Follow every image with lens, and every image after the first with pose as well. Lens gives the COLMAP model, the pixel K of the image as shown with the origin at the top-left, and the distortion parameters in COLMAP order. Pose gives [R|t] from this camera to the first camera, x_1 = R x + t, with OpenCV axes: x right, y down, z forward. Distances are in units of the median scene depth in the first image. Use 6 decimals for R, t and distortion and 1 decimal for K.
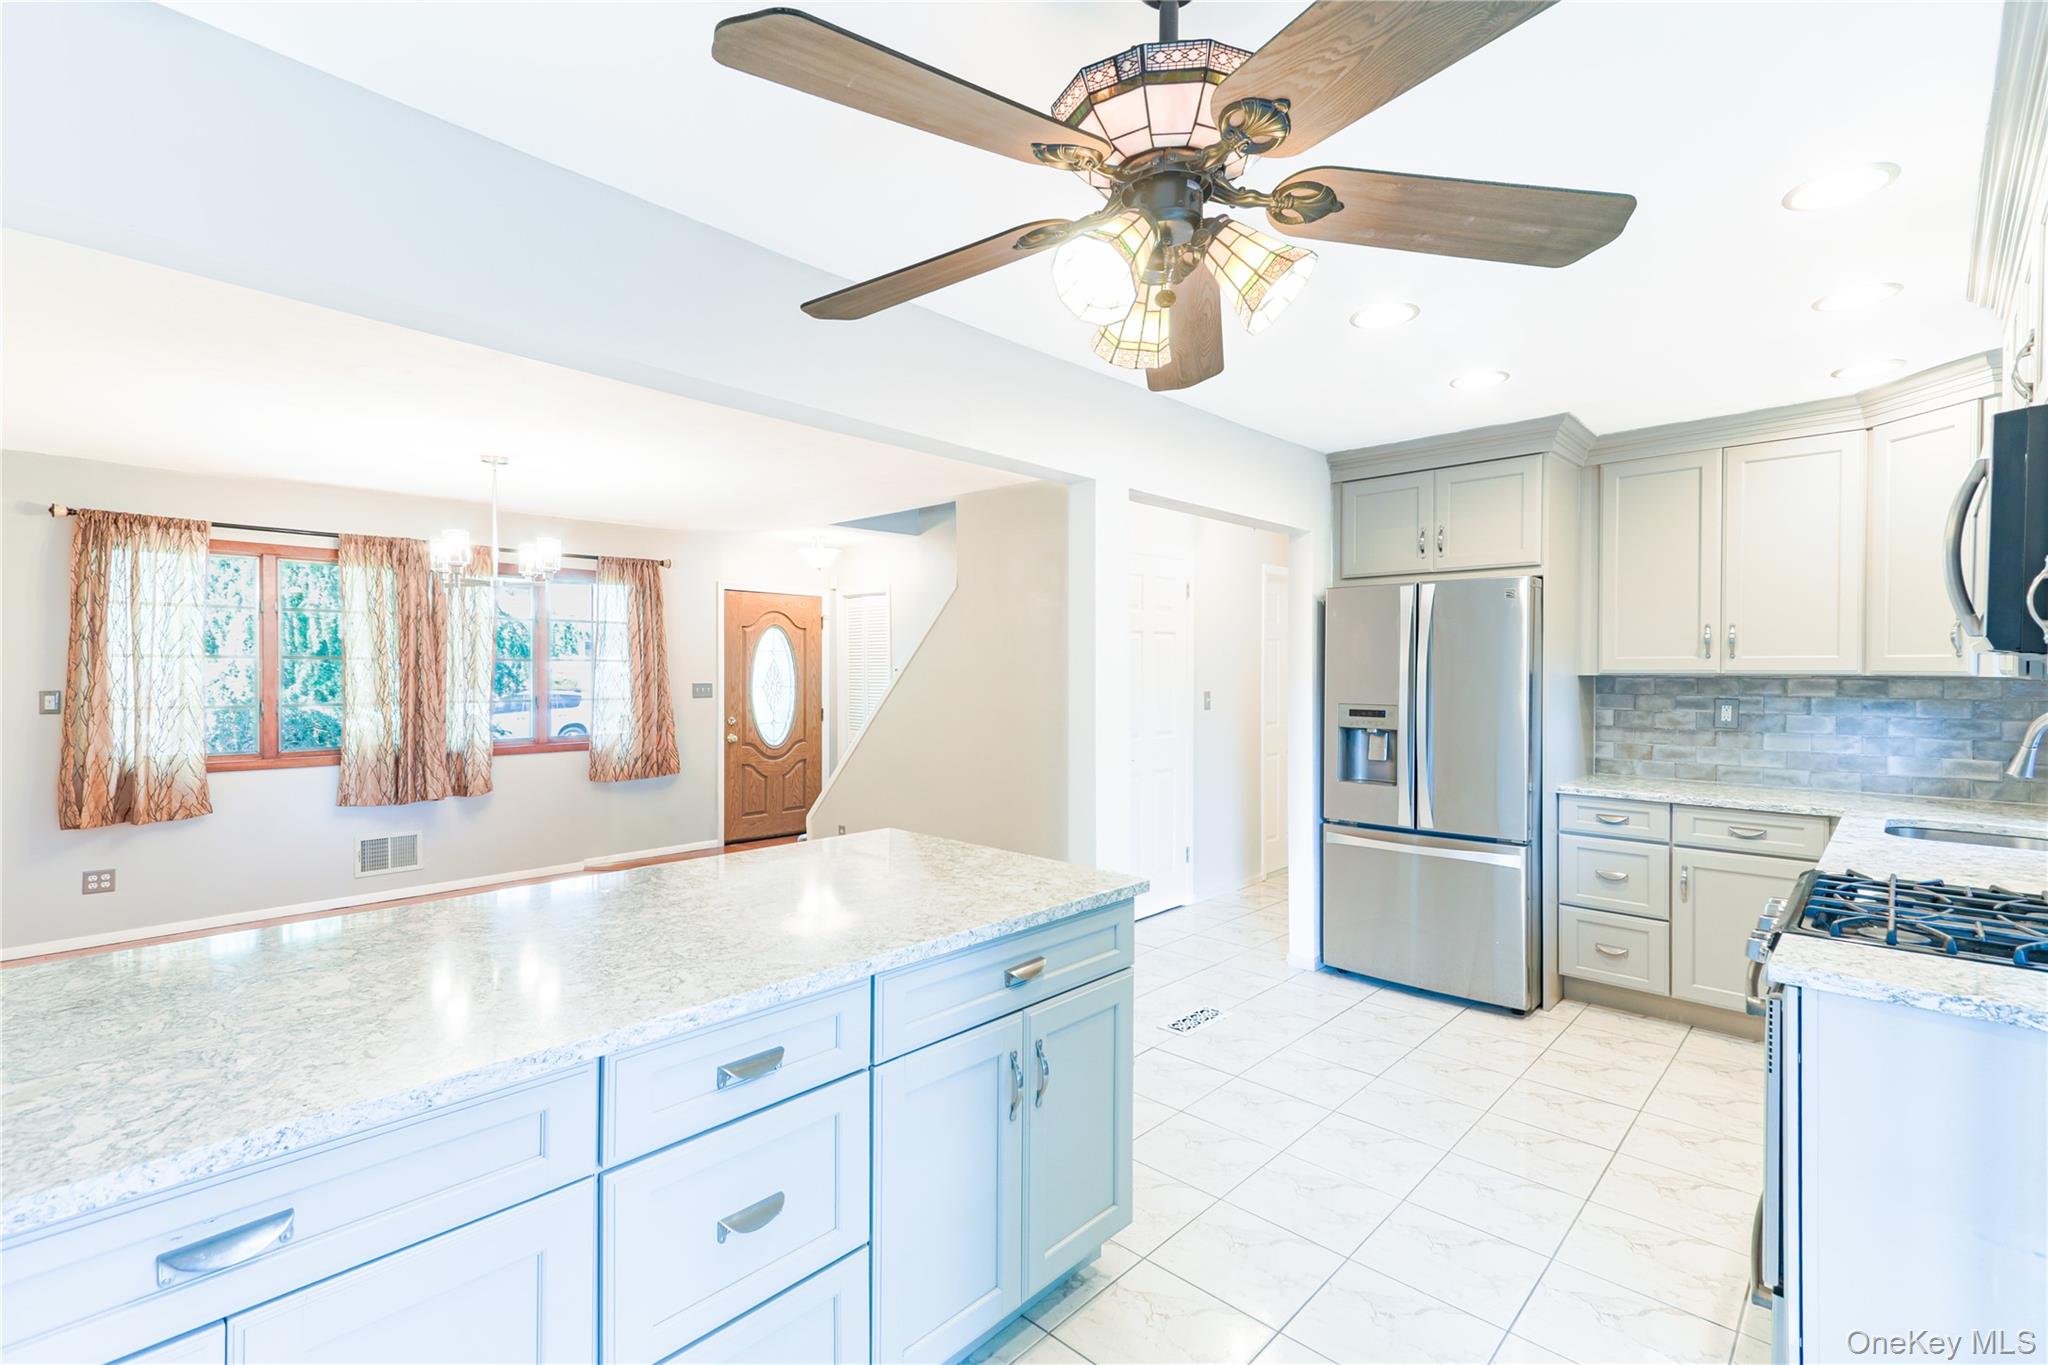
lens RADIAL K [[926.1, 0, 1024.0], [0, 926.1, 682.5], [0, 0, 1]] dist [0.022555, -0.000073]
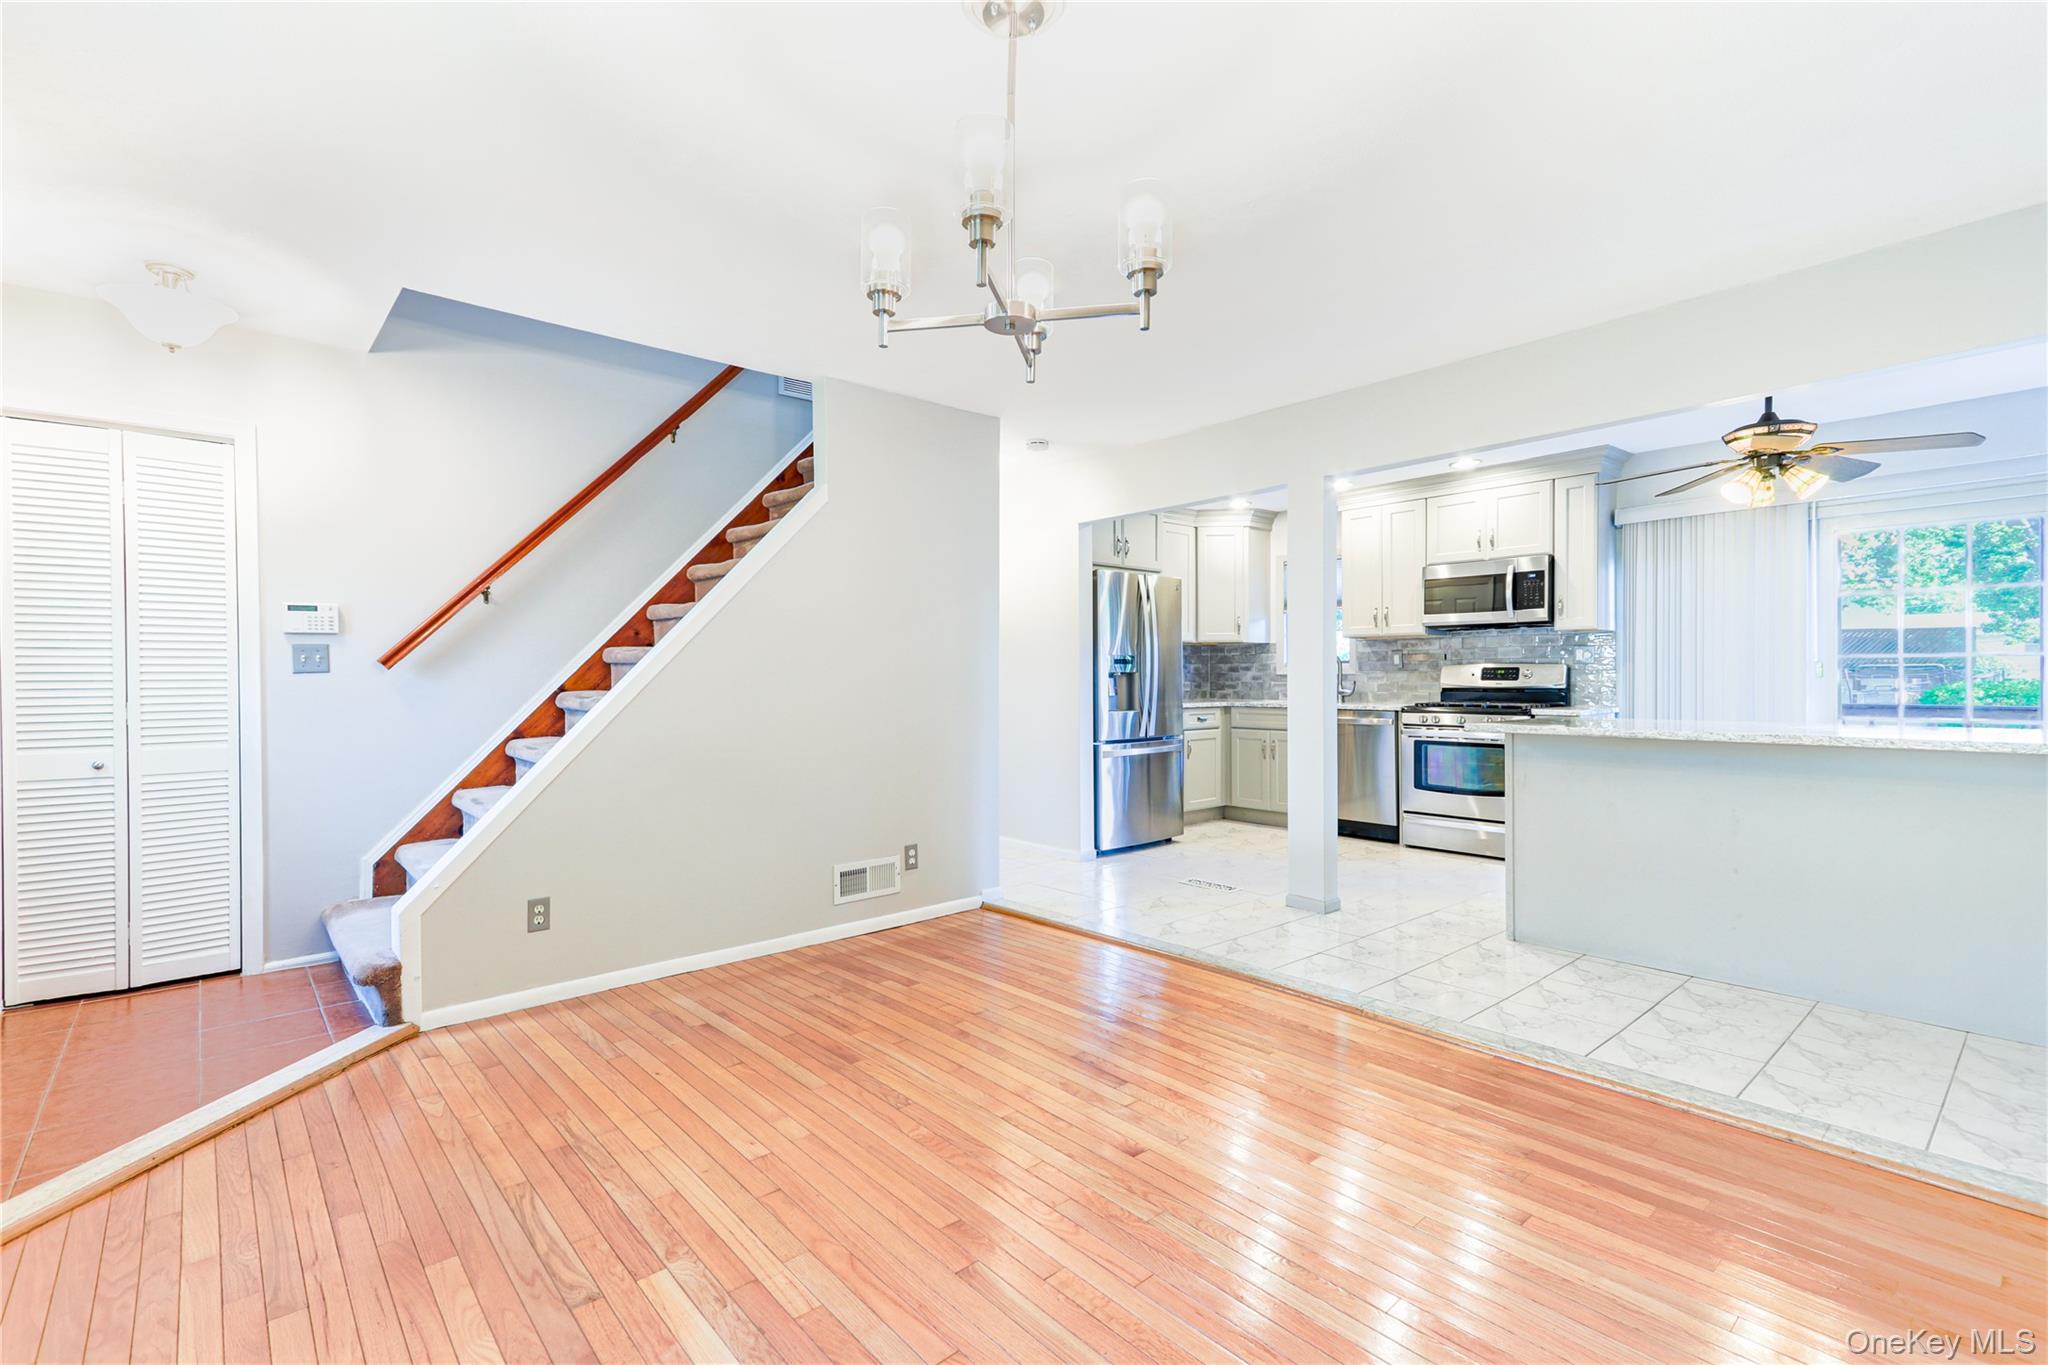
lens RADIAL K [[925.0, 0, 989.0], [0, 925.0, 684.4], [0, 0, 1]] dist [0.024752, -0.000450]
pose [[0.106511, -0.009516, 0.994266, -0.871924], [0.019072, 0.999790, 0.007525, 0.043889], [-0.994129, 0.018161, 0.106670, 0.870887]]
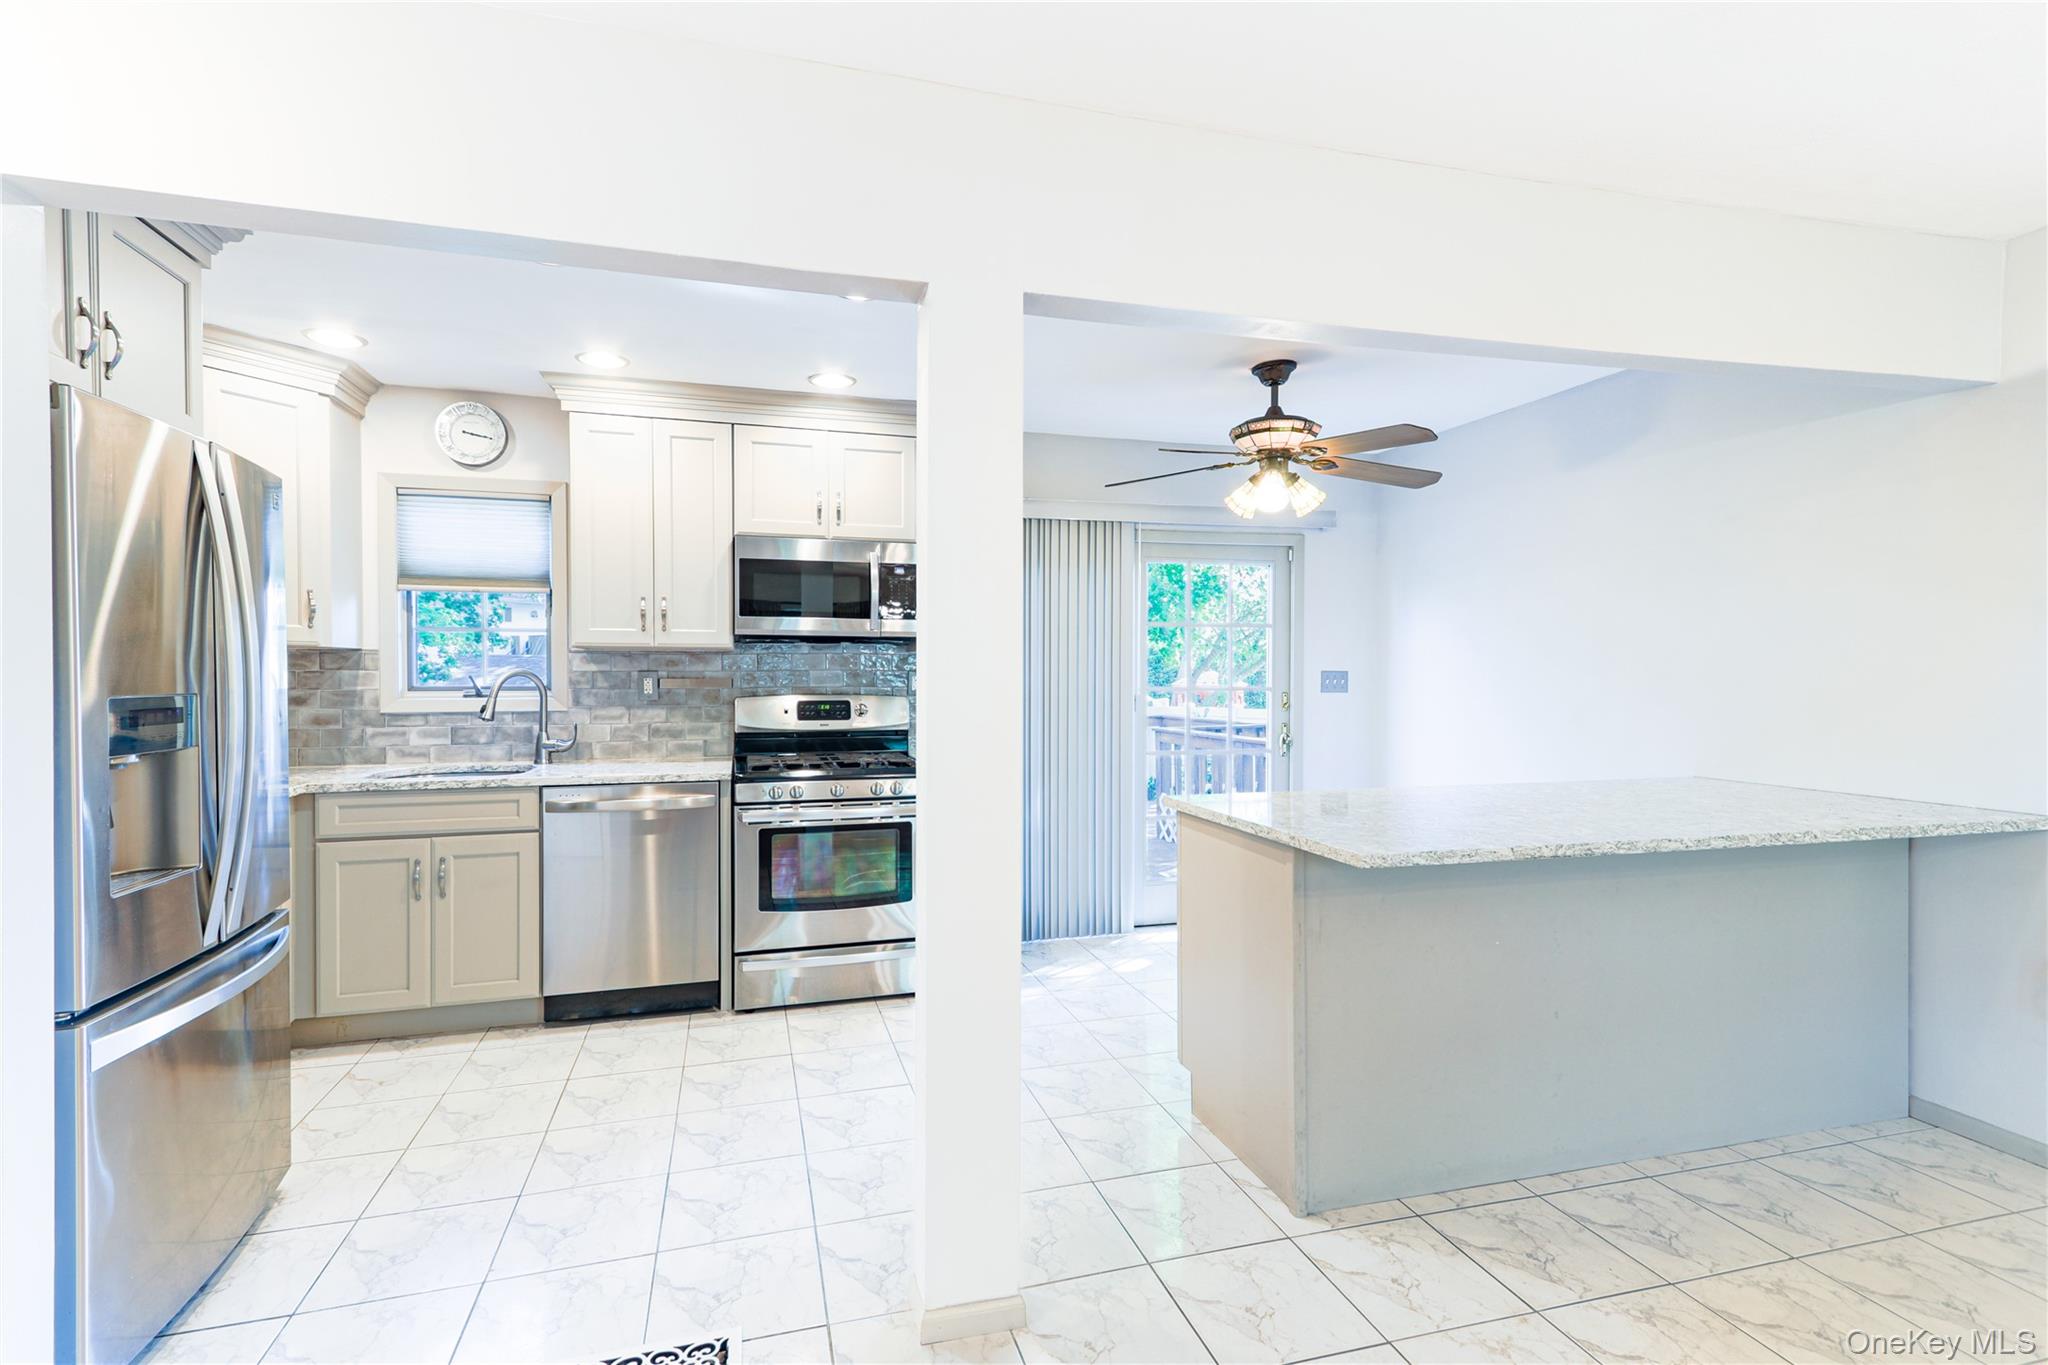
lens RADIAL K [[968.4, 0, 1024.0], [0, 968.4, 682.5], [0, 0, 1]] dist [0.036340, 0.000007]
pose [[-0.864899, -0.008895, 0.501867, -0.170818], [0.004992, 0.999641, 0.026321, 0.005619], [-0.501921, 0.025270, -0.864544, 0.988964]]
